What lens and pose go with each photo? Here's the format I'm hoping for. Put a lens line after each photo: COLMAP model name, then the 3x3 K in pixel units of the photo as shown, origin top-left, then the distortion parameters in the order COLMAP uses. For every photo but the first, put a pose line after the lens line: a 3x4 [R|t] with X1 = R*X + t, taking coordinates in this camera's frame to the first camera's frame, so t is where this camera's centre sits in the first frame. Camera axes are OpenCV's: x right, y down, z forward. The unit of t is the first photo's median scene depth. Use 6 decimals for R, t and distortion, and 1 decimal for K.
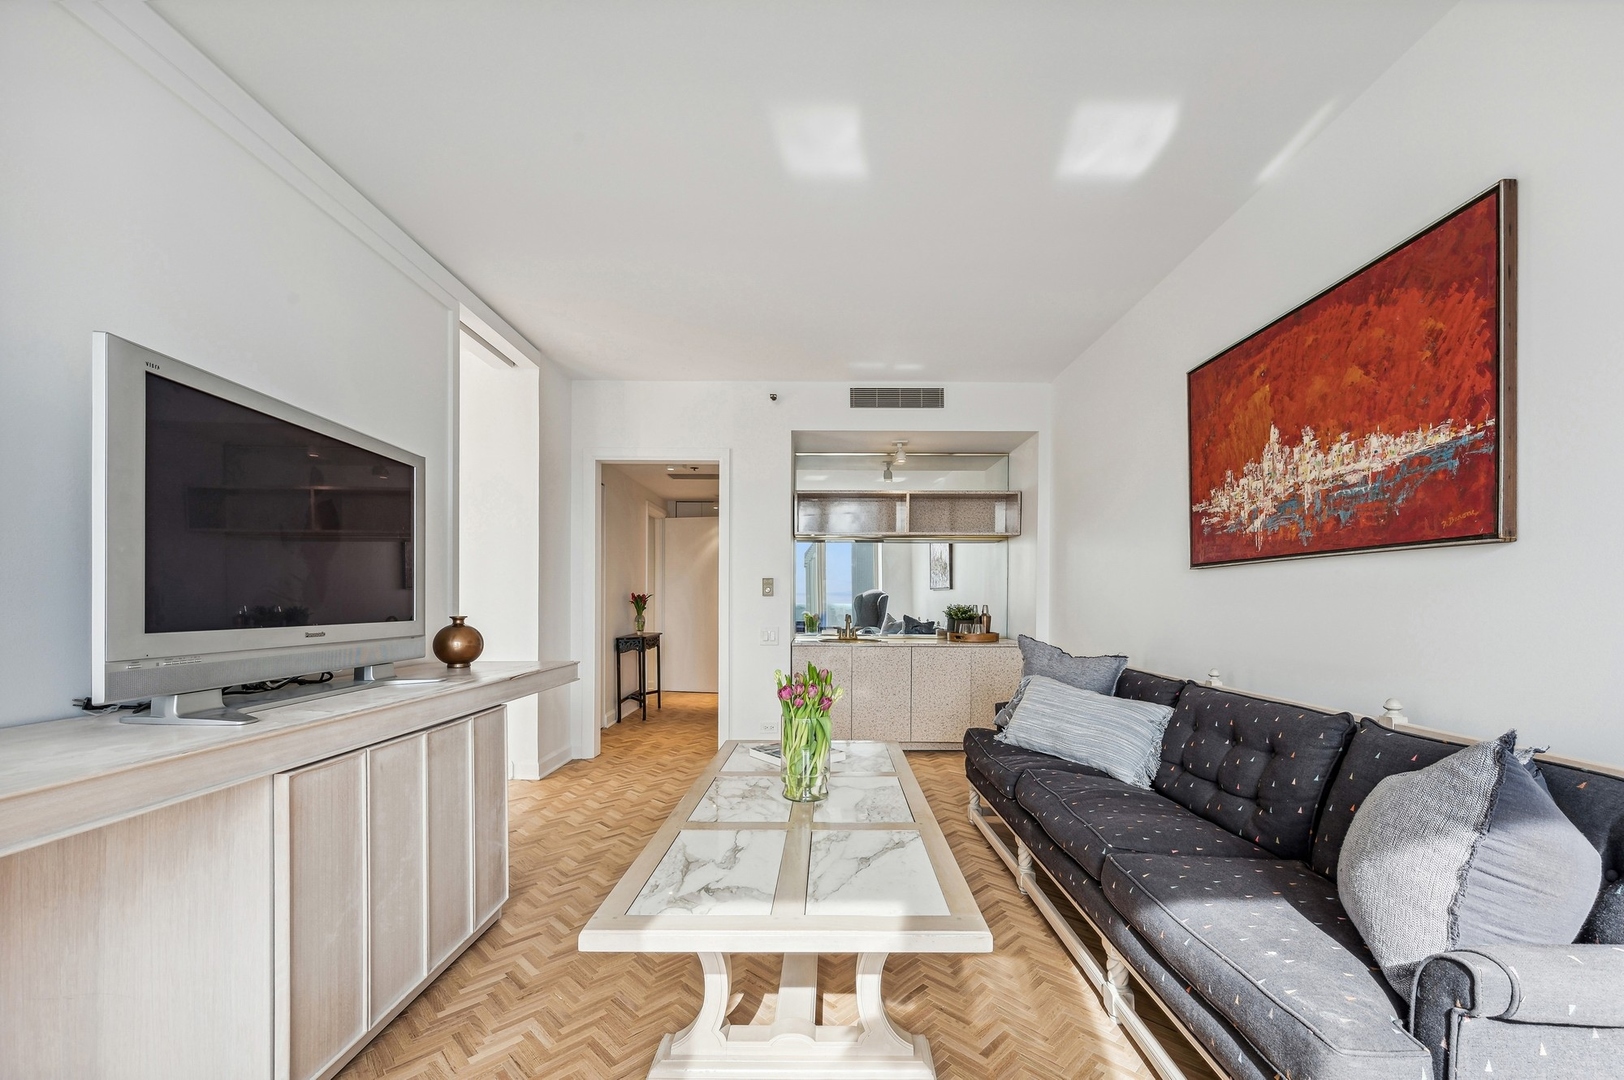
lens RADIAL K [[659.2, 0, 810.2], [0, 659.2, 580.8], [0, 0, 1]] dist [-0.002746, -0.000832]
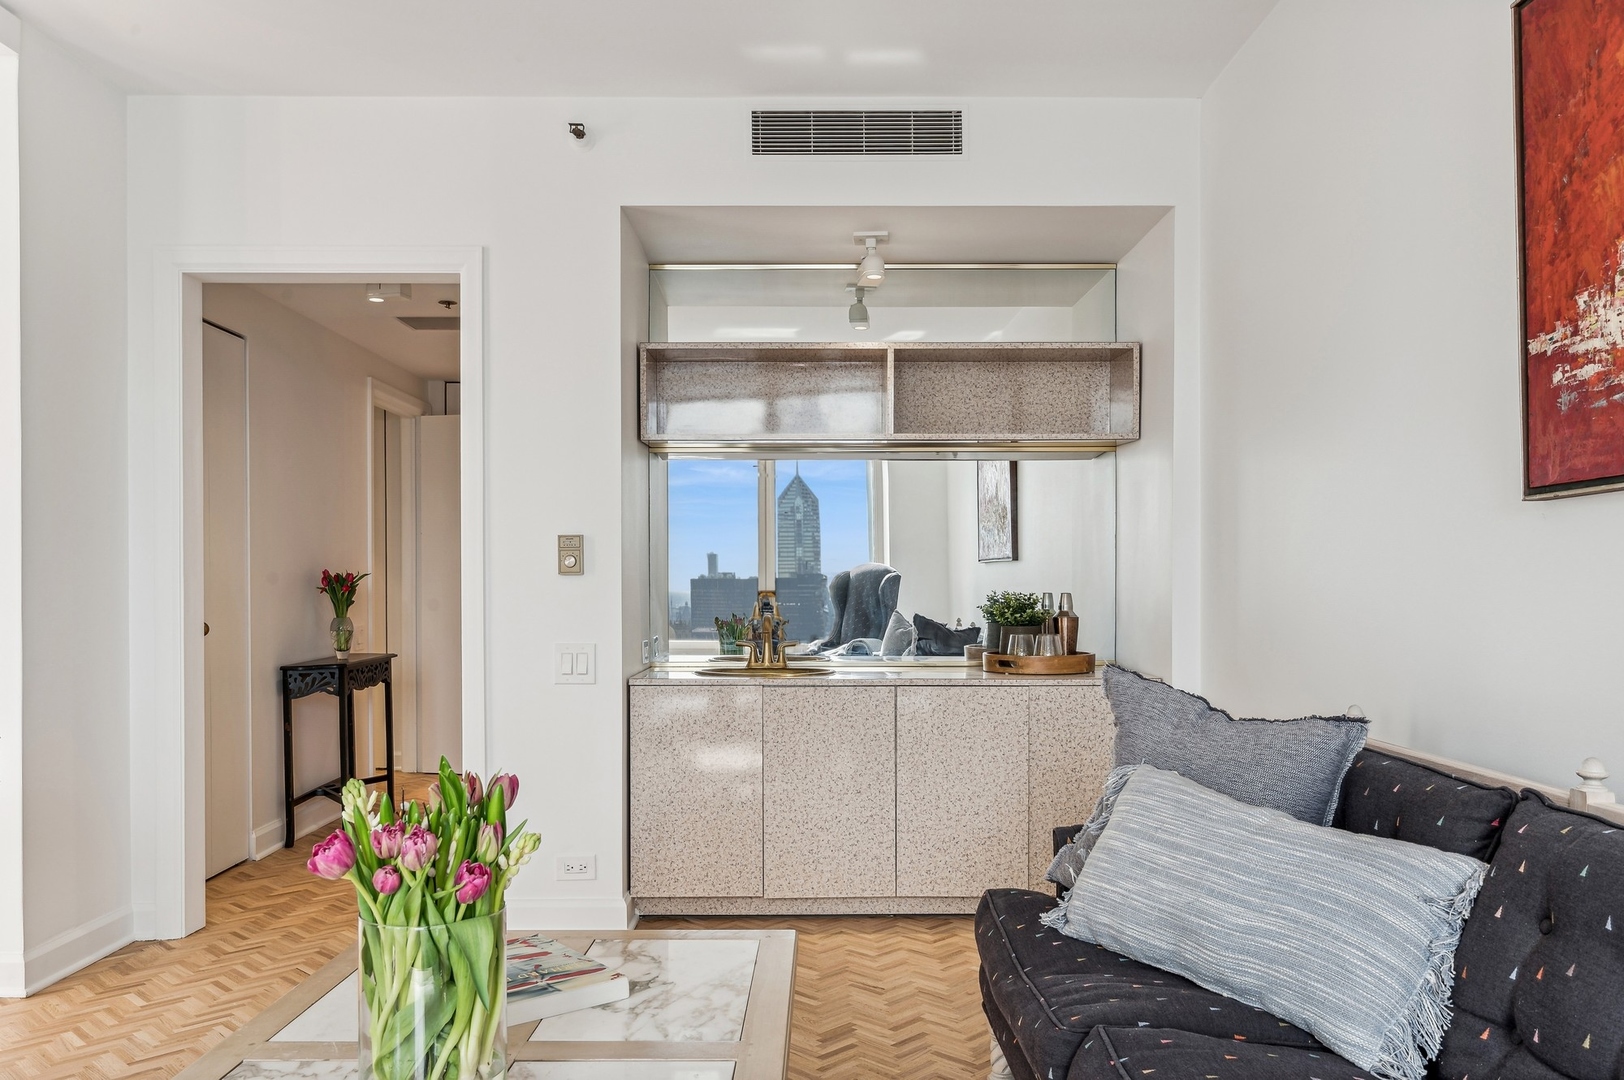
lens RADIAL K [[1173.5, 0, 812.3], [0, 1173.5, 543.8], [0, 0, 1]] dist [-0.002144, 0.004452]
pose [[0.999934, -0.004668, -0.010492, 0.111202], [0.004608, 0.999973, -0.005753, 0.007505], [0.010519, 0.005704, 0.999928, 0.206390]]
